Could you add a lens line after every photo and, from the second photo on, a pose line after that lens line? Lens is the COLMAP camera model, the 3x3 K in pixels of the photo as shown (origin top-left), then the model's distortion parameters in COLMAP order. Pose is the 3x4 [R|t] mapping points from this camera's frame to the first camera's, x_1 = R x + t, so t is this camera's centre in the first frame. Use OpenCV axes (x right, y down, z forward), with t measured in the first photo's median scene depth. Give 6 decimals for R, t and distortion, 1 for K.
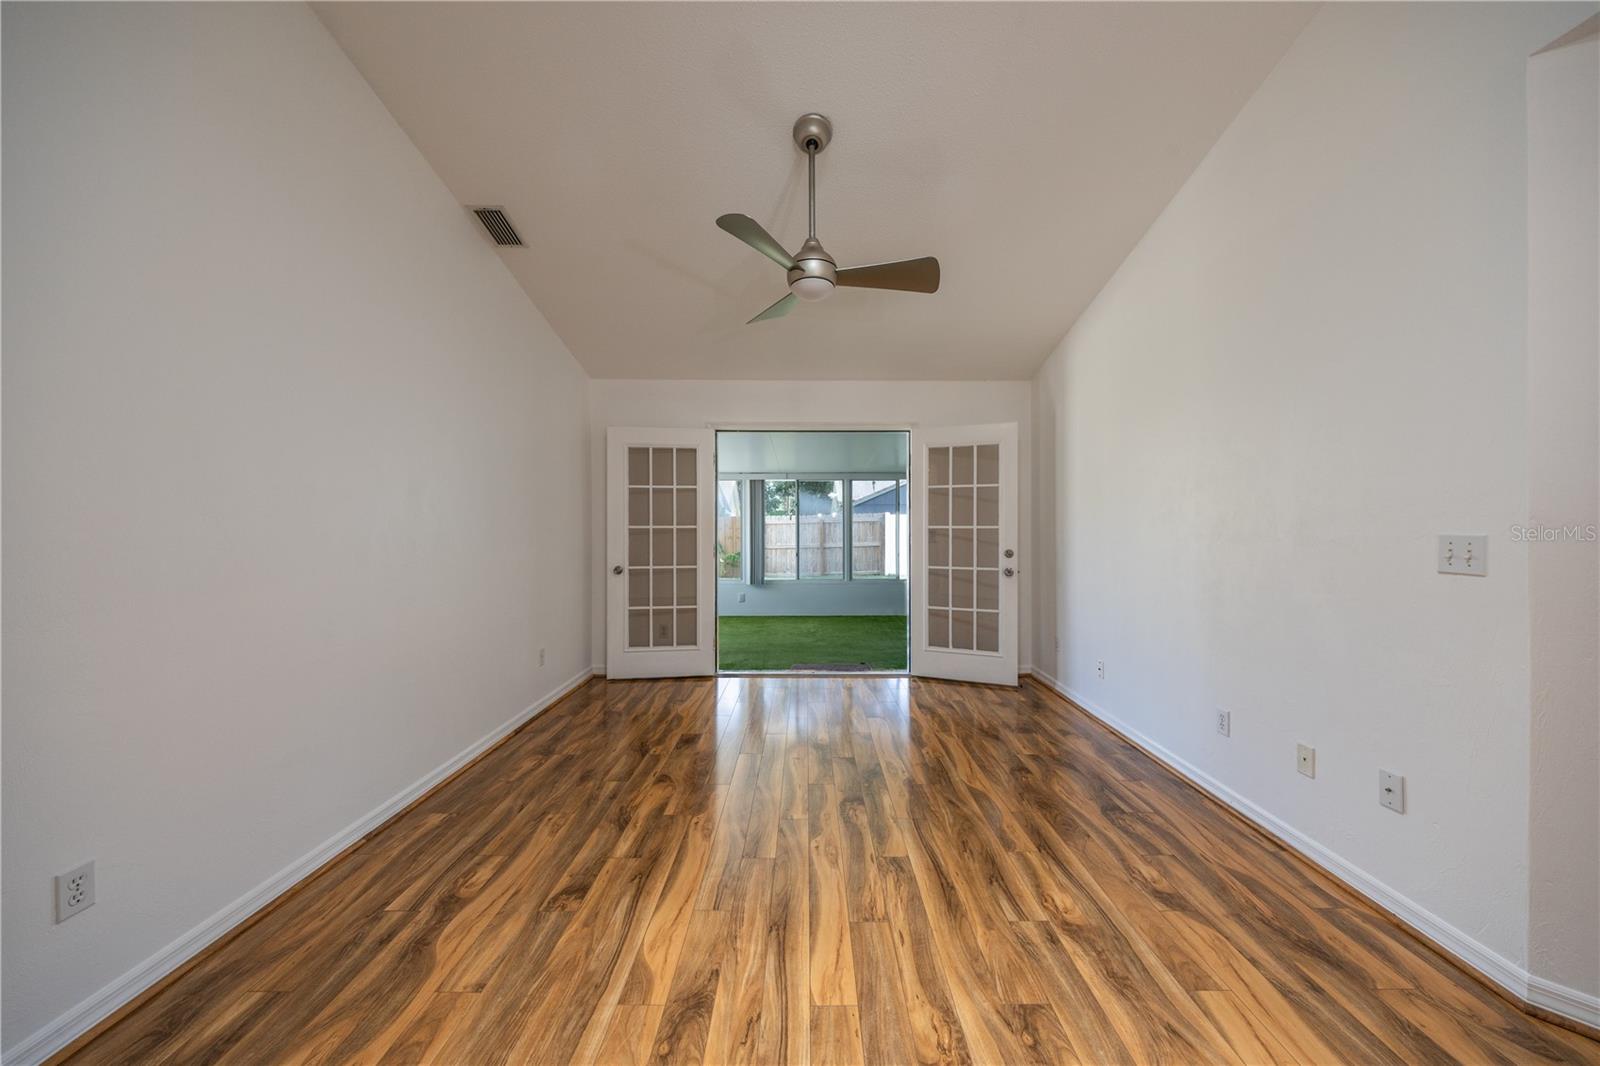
lens RADIAL K [[561.5, 0, 803.6], [0, 561.5, 529.2], [0, 0, 1]] dist [-0.007194, -0.000893]
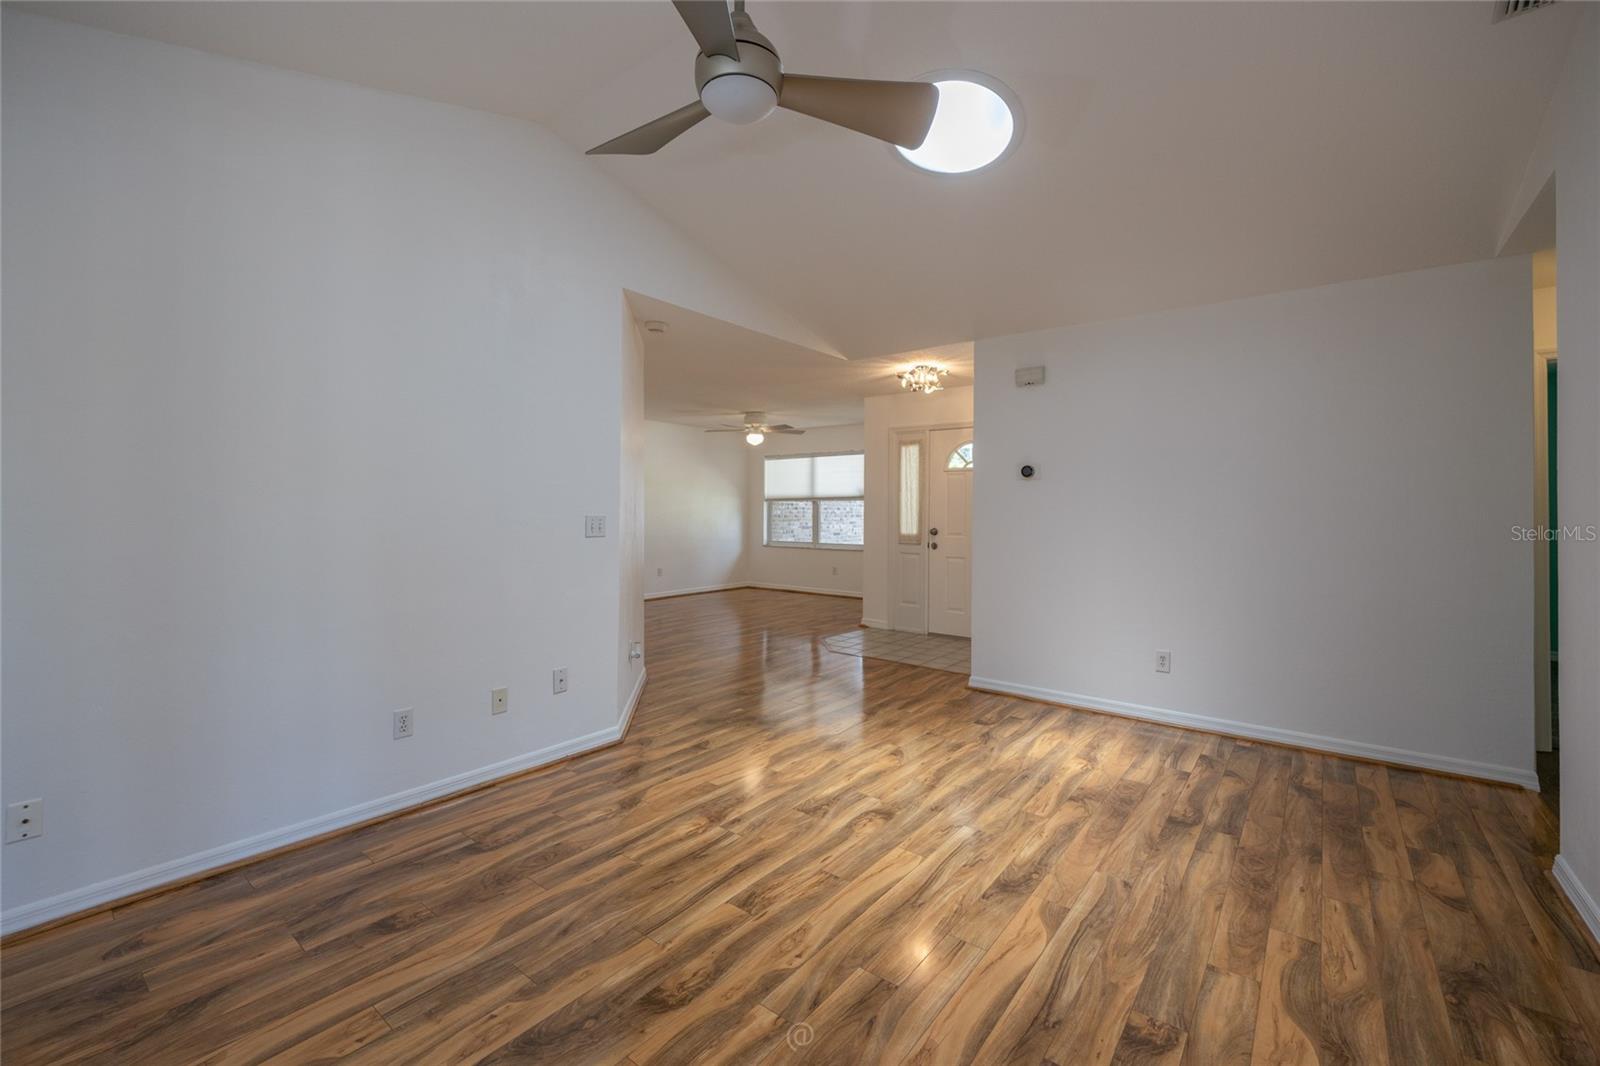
lens RADIAL K [[691.3, 0, 795.7], [0, 691.3, 522.1], [0, 0, 1]] dist [-0.021054, -0.000332]
pose [[-0.794903, -0.011006, 0.606637, -0.609827], [0.005669, 0.999657, 0.025566, -0.018601], [-0.606710, 0.023762, -0.794568, 2.046925]]
